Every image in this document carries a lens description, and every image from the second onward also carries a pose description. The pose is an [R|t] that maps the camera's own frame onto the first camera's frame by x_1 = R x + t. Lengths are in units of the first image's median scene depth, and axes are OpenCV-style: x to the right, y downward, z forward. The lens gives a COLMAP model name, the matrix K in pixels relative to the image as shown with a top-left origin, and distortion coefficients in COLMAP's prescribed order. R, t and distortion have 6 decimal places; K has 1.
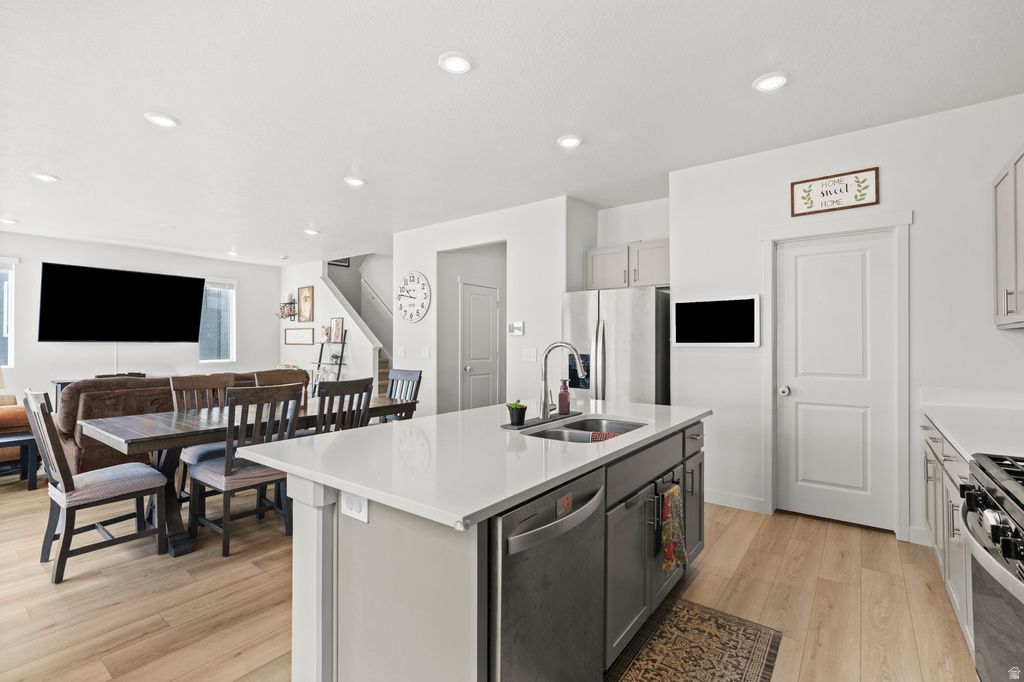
lens RADIAL K [[461.9, 0, 512.9], [0, 461.9, 337.9], [0, 0, 1]] dist [-0.002383, -0.000609]
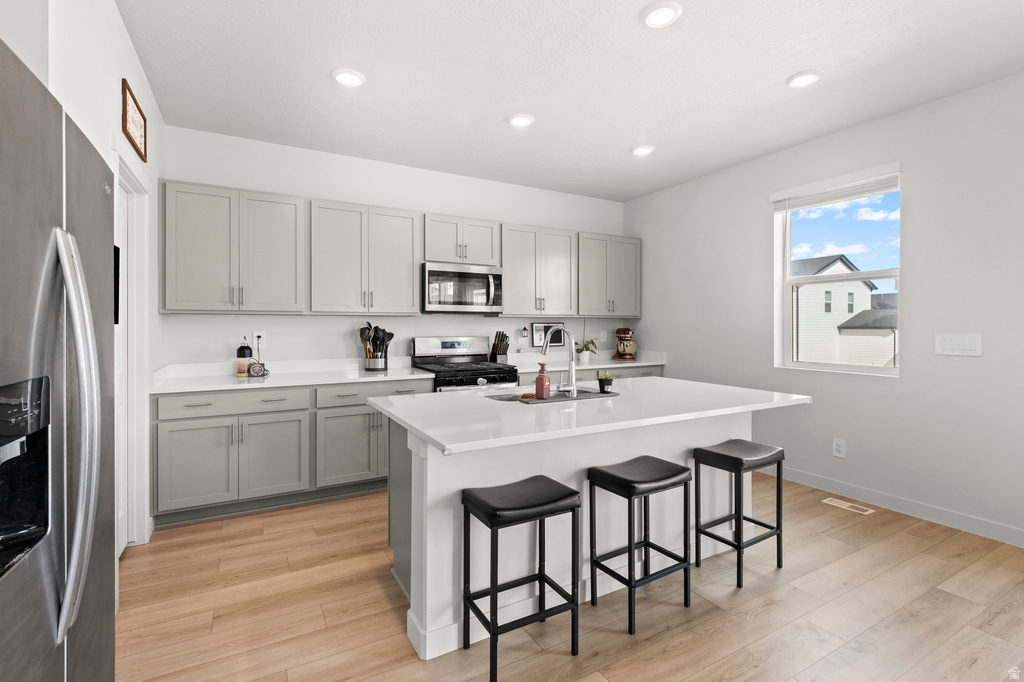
lens RADIAL K [[467.7, 0, 509.5], [0, 467.7, 327.7], [0, 0, 1]] dist [-0.000682, -0.001425]
pose [[-0.915620, -0.002920, 0.402033, -0.147878], [-0.005547, 0.999970, -0.005370, 0.016419], [-0.402006, -0.007147, -0.915609, 1.305163]]
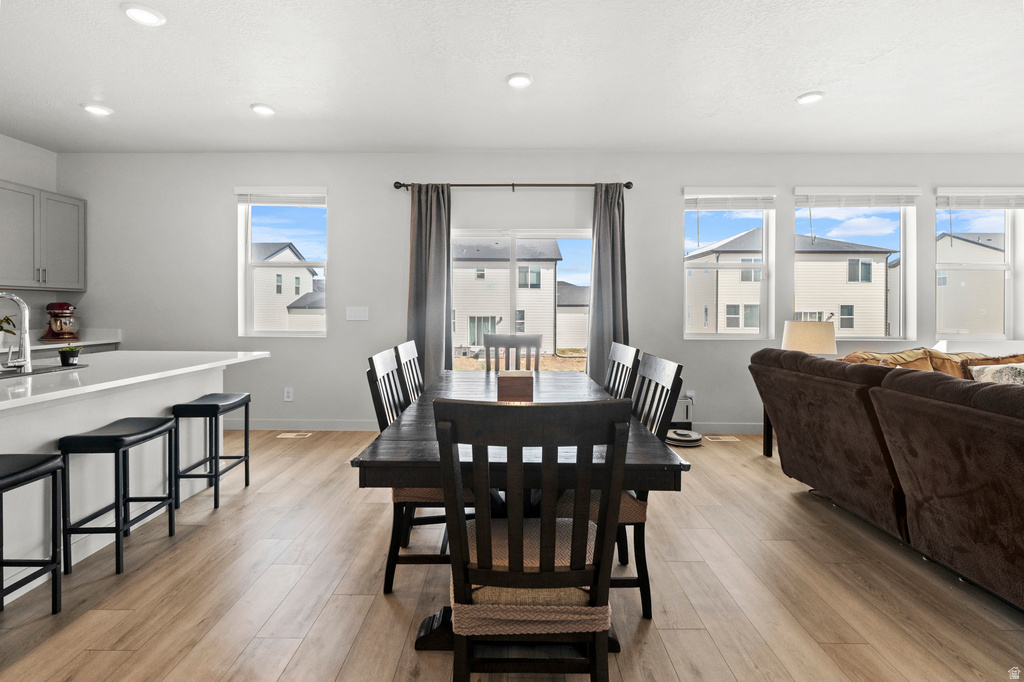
lens RADIAL K [[472.2, 0, 507.9], [0, 472.2, 310.6], [0, 0, 1]] dist [-0.002222, -0.001149]
pose [[-0.804394, -0.001552, -0.594094, -0.102493], [0.000487, 0.999995, -0.003271, 0.033310], [0.594095, -0.002920, -0.804389, 1.527526]]
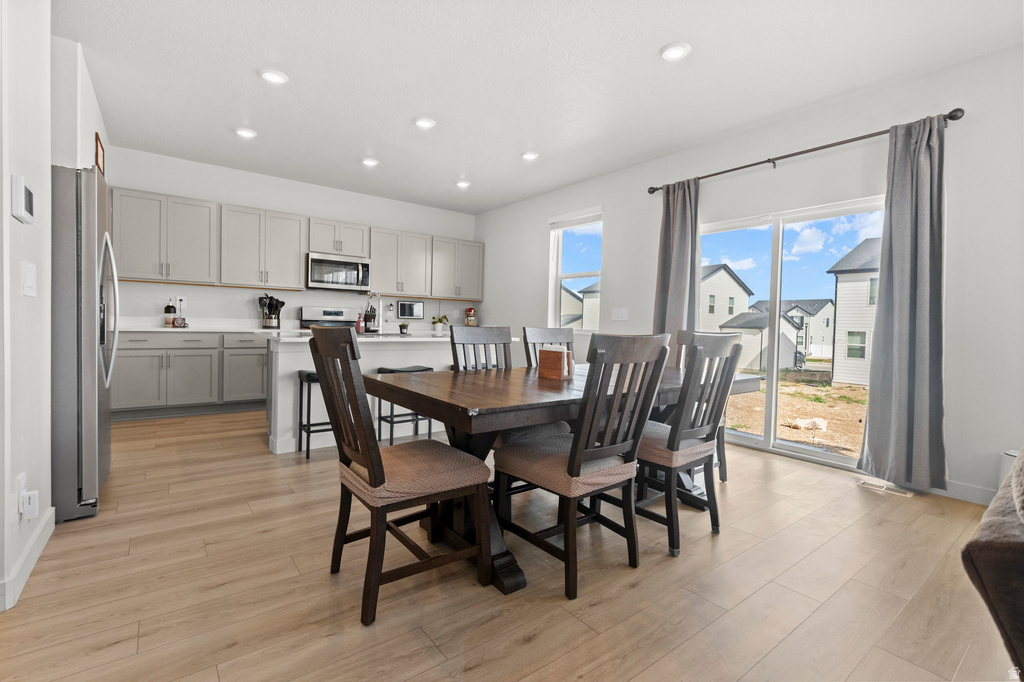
lens RADIAL K [[461.9, 0, 512.9], [0, 461.9, 337.9], [0, 0, 1]] dist [-0.002383, -0.000609]
pose [[-0.963646, -0.035797, 0.264773, -0.591040], [-0.030923, 0.999267, 0.022557, 0.085798], [-0.265387, 0.013549, -0.964047, 1.680634]]
